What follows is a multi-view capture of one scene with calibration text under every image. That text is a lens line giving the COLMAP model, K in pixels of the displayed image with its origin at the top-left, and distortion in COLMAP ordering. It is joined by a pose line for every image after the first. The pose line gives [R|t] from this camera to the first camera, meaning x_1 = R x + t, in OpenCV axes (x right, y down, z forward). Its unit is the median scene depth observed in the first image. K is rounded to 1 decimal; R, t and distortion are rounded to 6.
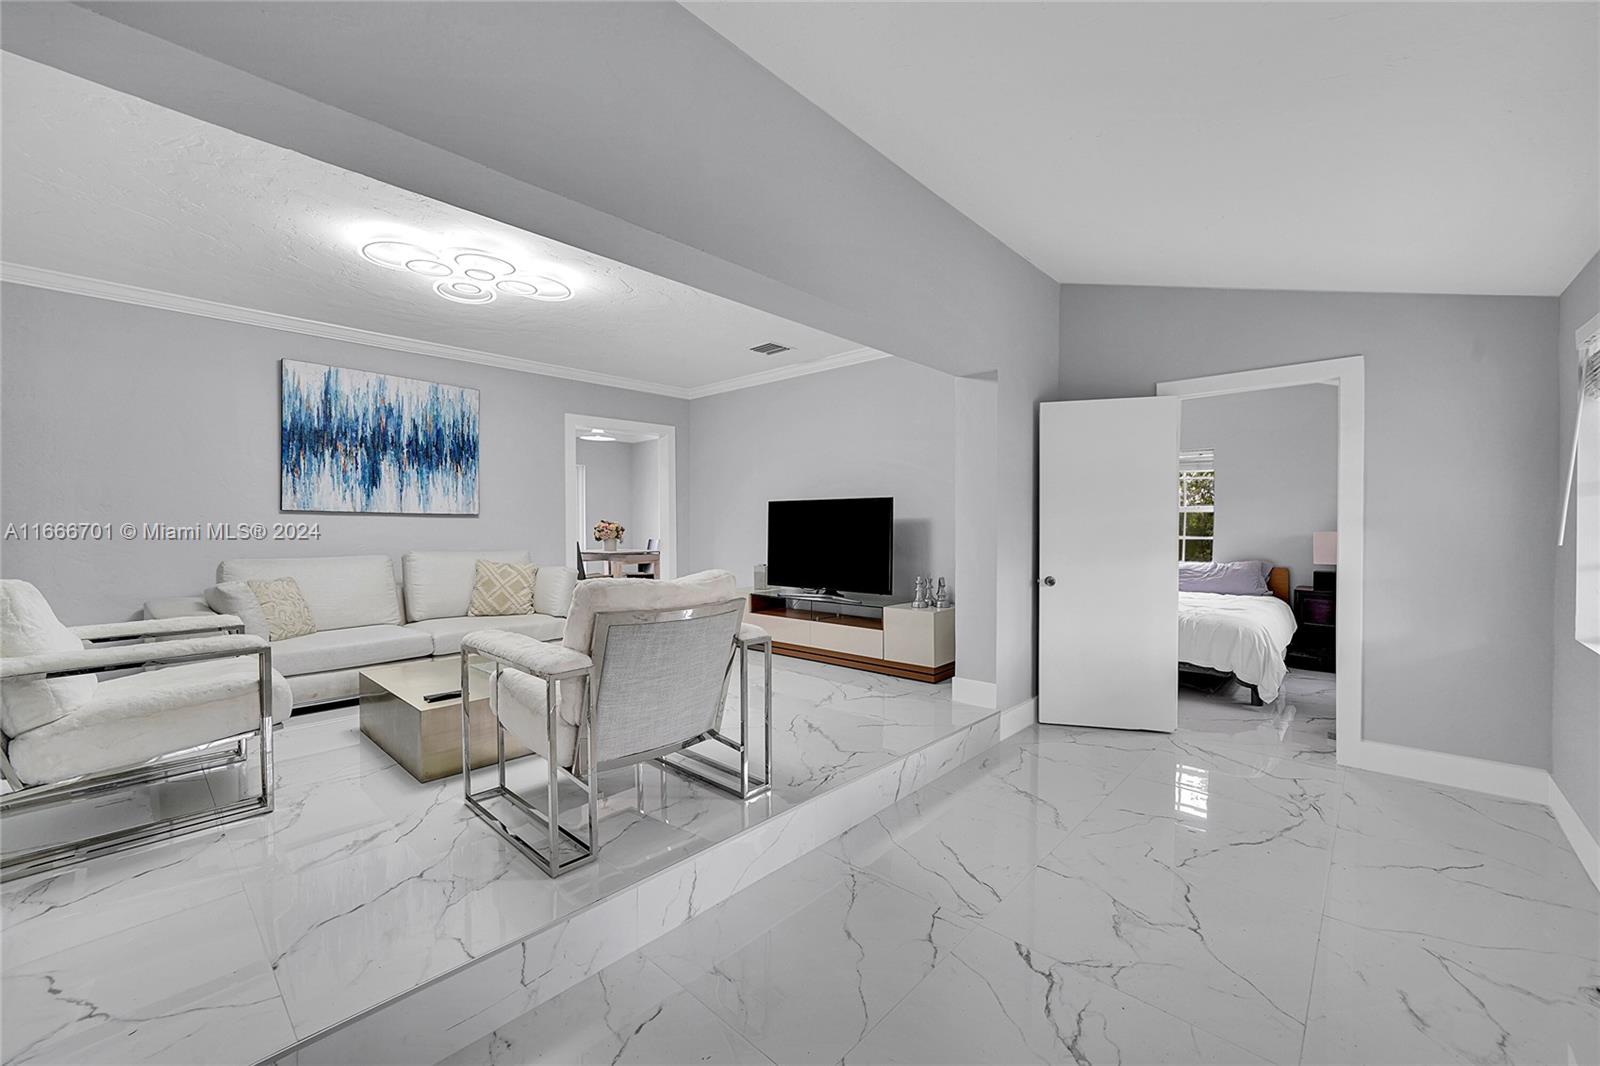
lens RADIAL K [[628.2, 0, 802.2], [0, 628.2, 532.7], [0, 0, 1]] dist [-0.000385, -0.000231]
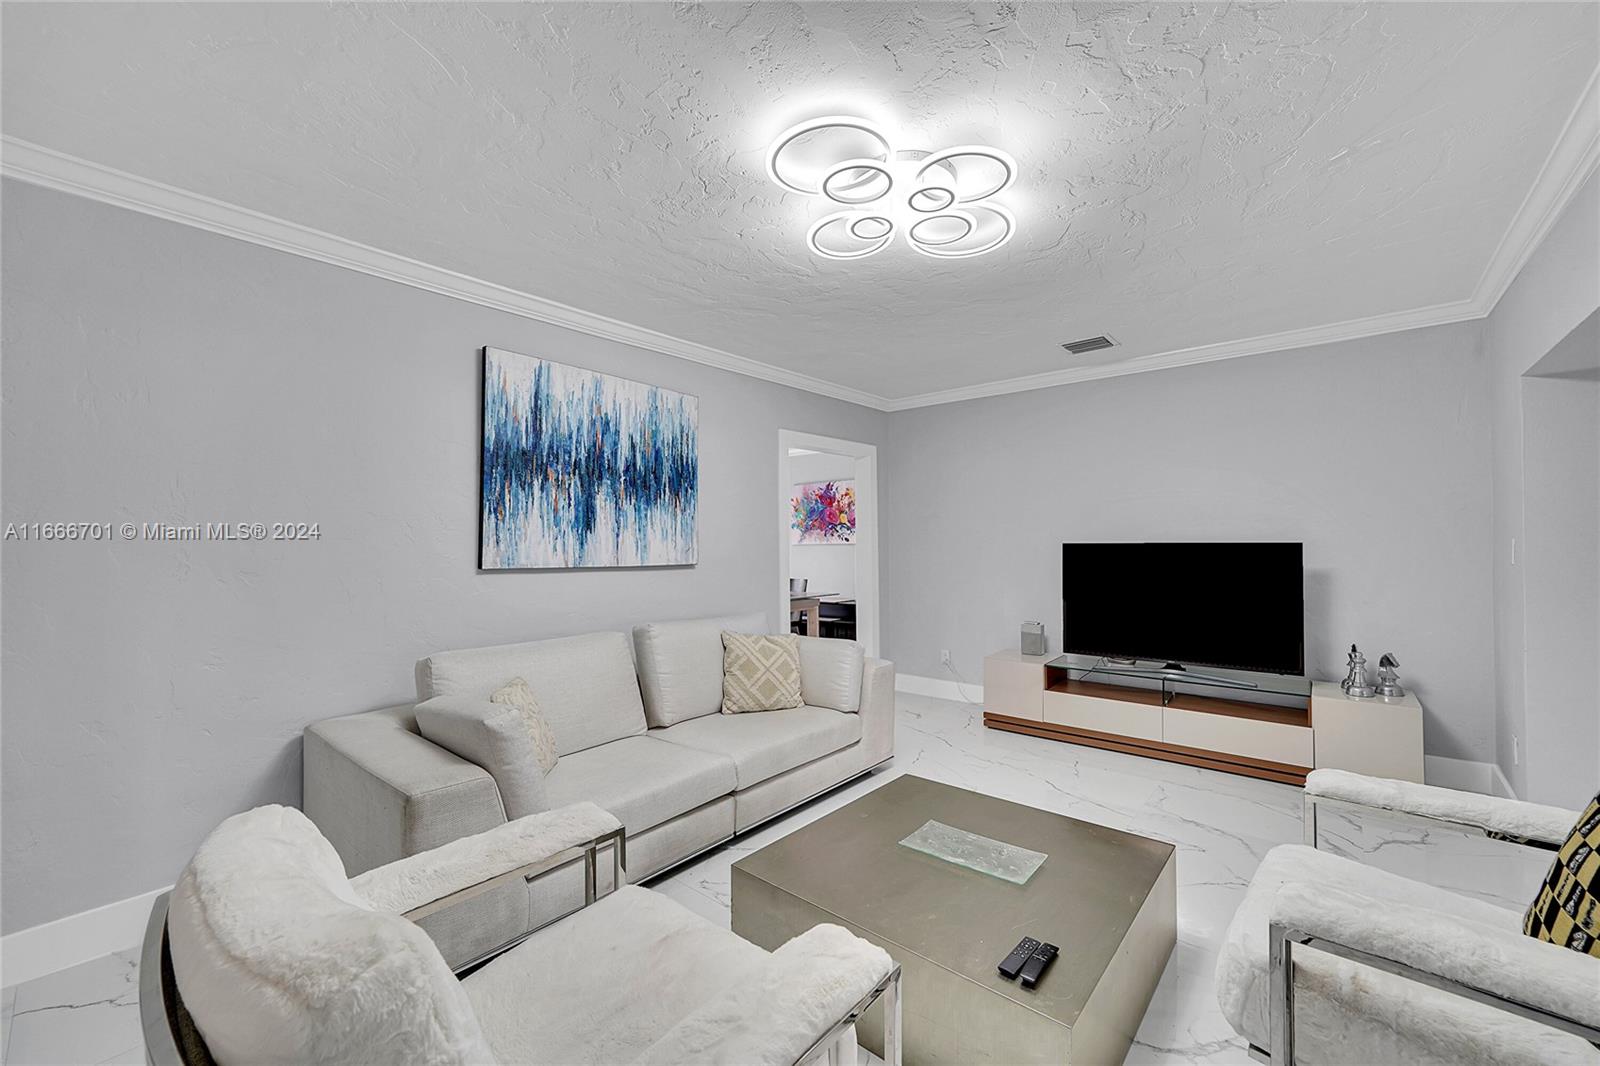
lens RADIAL K [[628.2, 0, 798.7], [0, 628.2, 534.3], [0, 0, 1]] dist [-0.000385, -0.000231]
pose [[0.999369, -0.005550, 0.035095, -0.465734], [0.006536, 0.999585, -0.028040, -0.047540], [-0.034925, 0.028252, 0.998991, 0.284645]]
